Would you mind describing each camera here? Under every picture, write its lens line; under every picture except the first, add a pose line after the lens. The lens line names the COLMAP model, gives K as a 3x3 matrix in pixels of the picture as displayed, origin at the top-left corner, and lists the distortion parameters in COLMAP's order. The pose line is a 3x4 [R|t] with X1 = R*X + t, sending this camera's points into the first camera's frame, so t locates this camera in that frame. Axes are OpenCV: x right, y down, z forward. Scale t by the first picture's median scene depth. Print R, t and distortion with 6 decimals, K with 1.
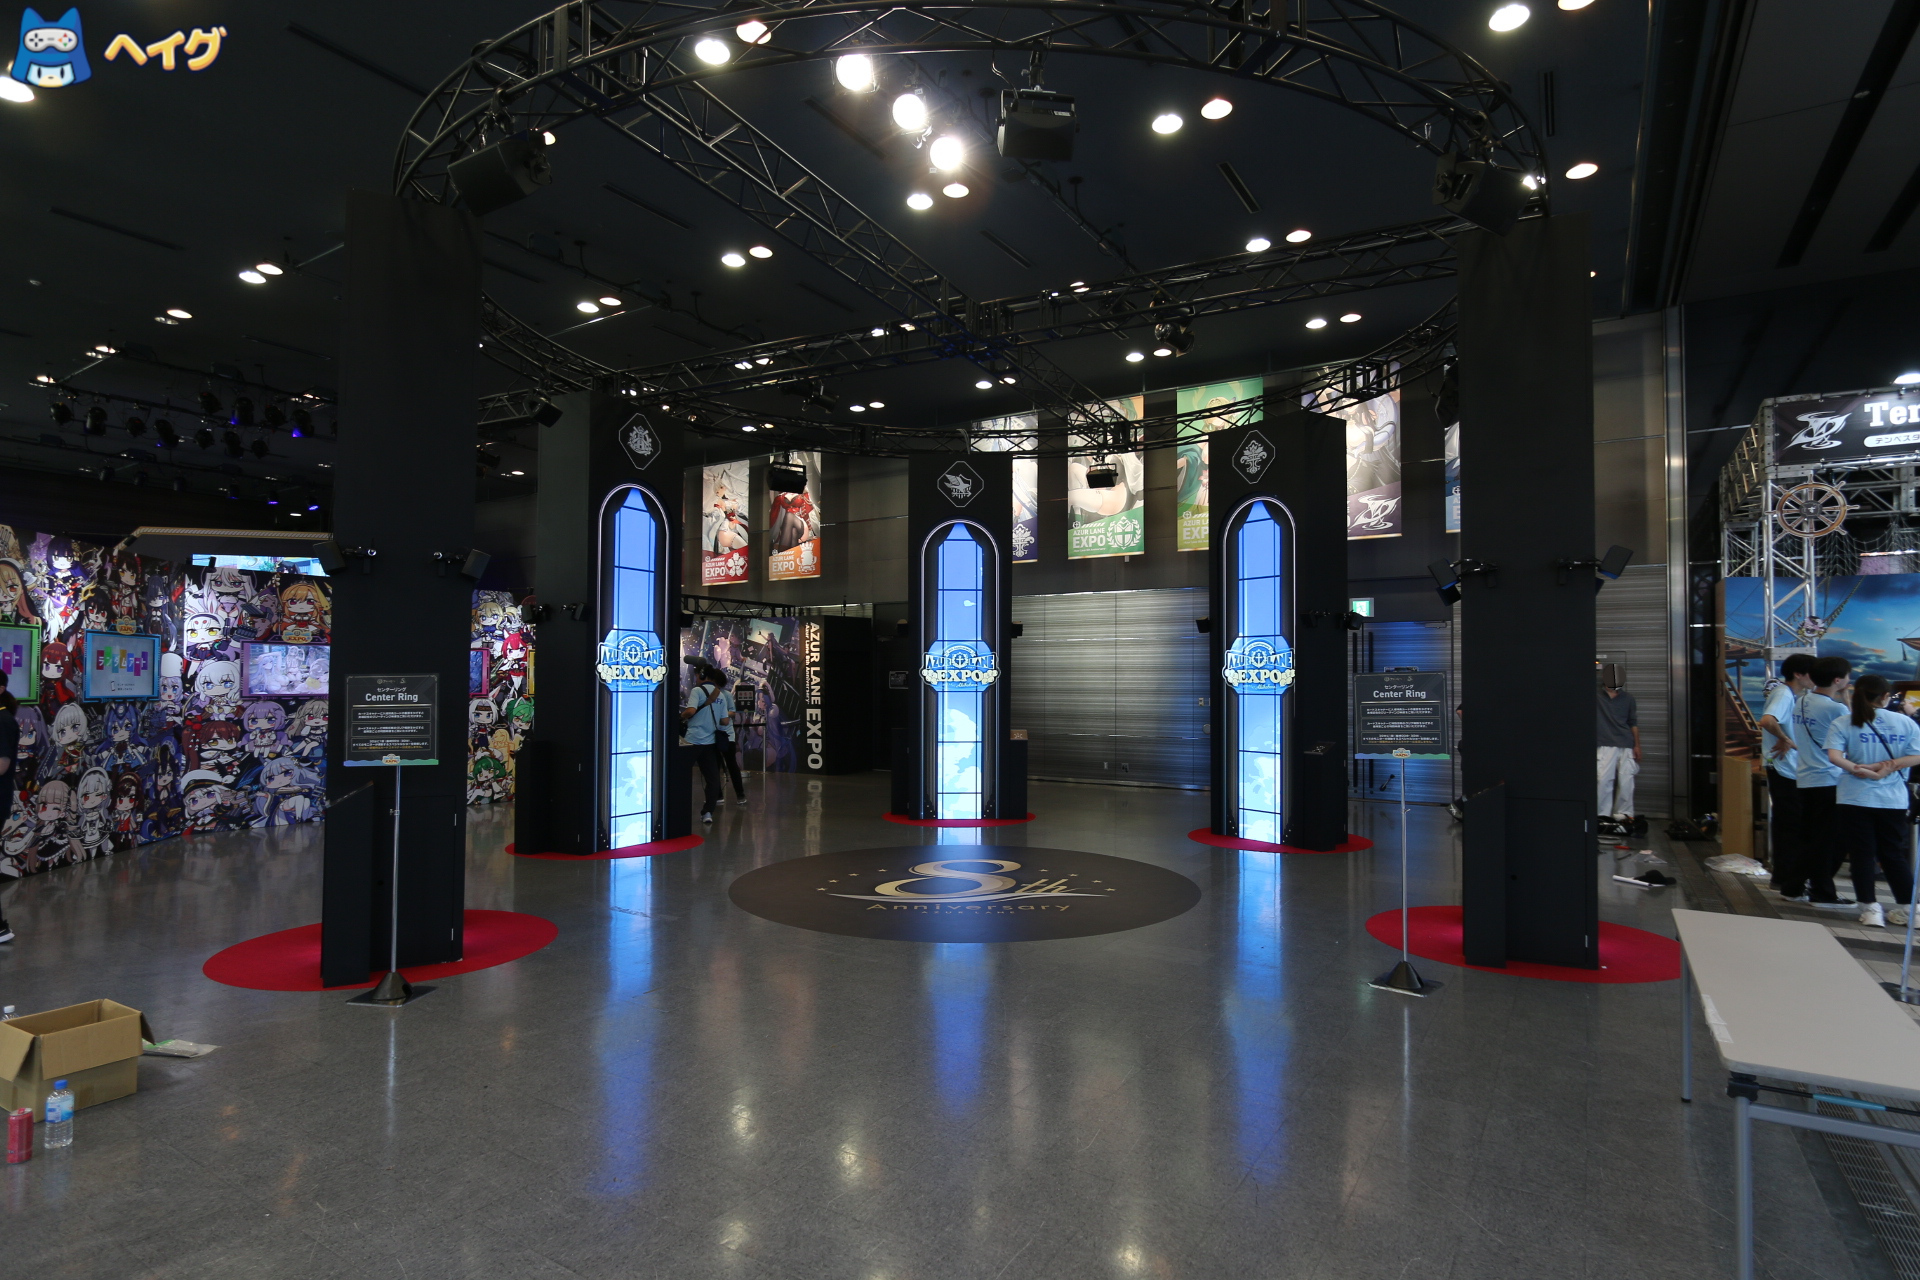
lens RADIAL K [[1001.2, 0, 972.1], [0, 1001.2, 665.6], [0, 0, 1]] dist [-0.005020, -0.000817]
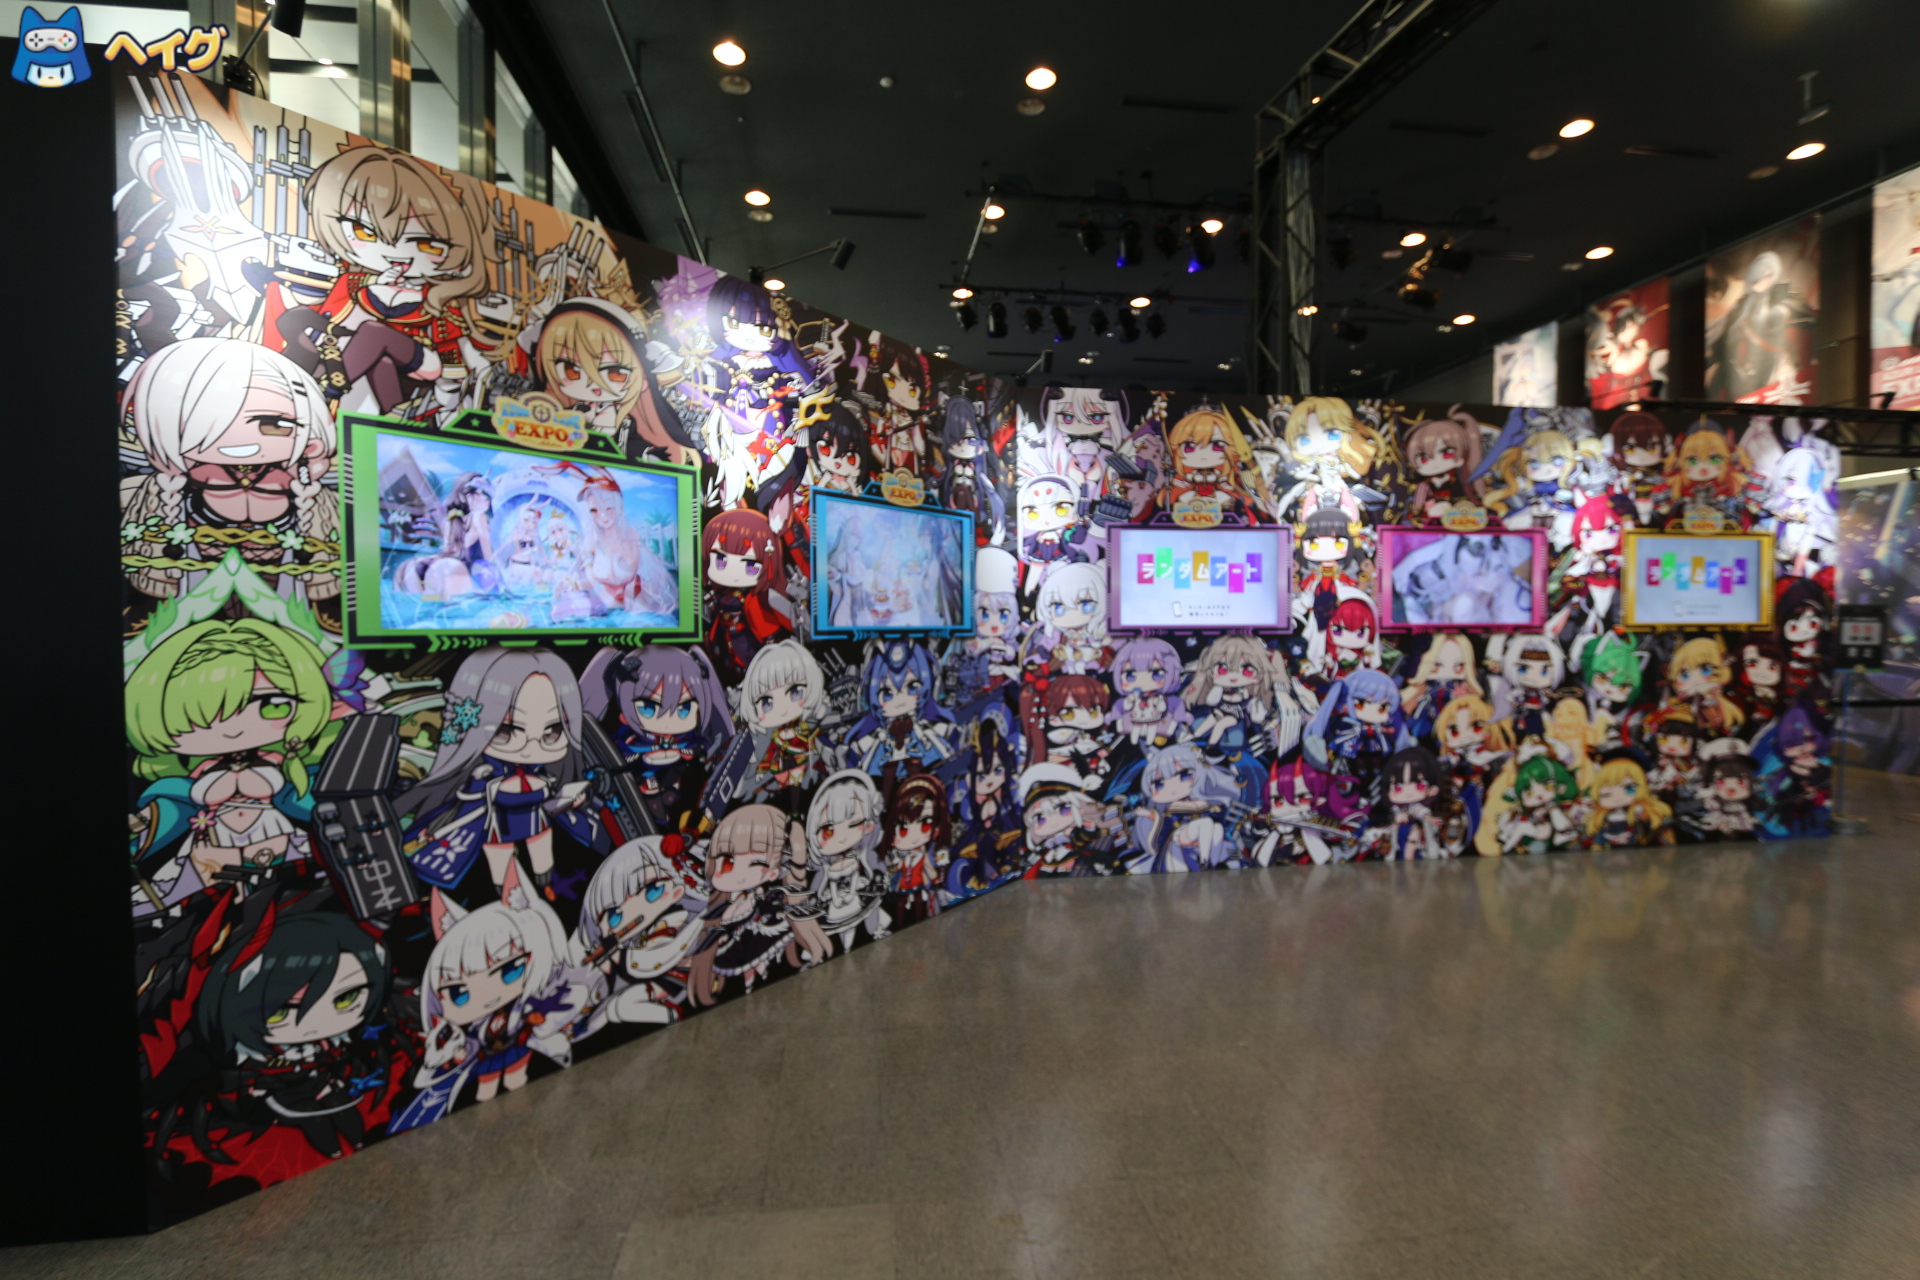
lens RADIAL K [[848.0, 0, 956.4], [0, 848.0, 641.2], [0, 0, 1]] dist [-0.032890, 0.000002]
pose [[0.637328, 0.005545, -0.770572, -0.459806], [0.022767, 0.999402, 0.026022, 0.024884], [0.770256, -0.034128, 0.636821, 0.685699]]
